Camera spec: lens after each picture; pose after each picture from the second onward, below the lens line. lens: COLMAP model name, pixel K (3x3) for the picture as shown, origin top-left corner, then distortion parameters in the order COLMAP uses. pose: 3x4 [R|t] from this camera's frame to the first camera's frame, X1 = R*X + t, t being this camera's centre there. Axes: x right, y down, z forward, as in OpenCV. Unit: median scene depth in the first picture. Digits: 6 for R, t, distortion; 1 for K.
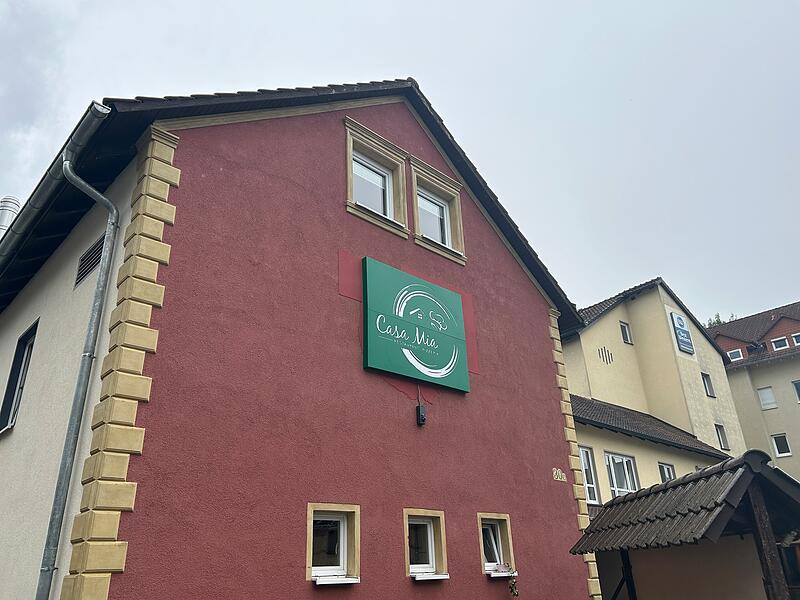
lens RADIAL K [[624.7, 0, 400.0], [0, 624.7, 300.0], [0, 0, 1]] dist [0.075192, -0.082142]
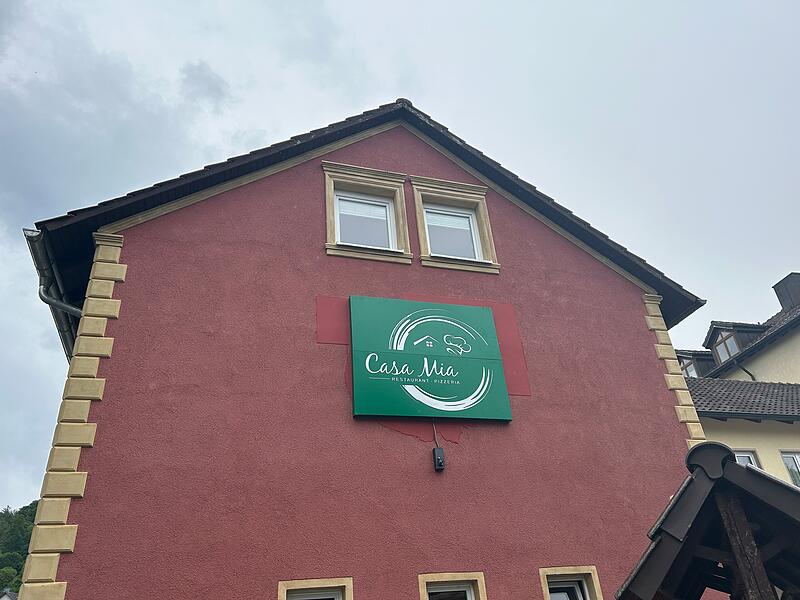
lens RADIAL K [[624.7, 0, 400.0], [0, 624.7, 300.0], [0, 0, 1]] dist [0.075192, -0.082142]
pose [[0.888272, -0.266847, -0.373852, 0.341946], [0.230880, 0.963029, -0.138818, 0.078914], [0.397074, 0.036993, 0.917041, 0.181451]]
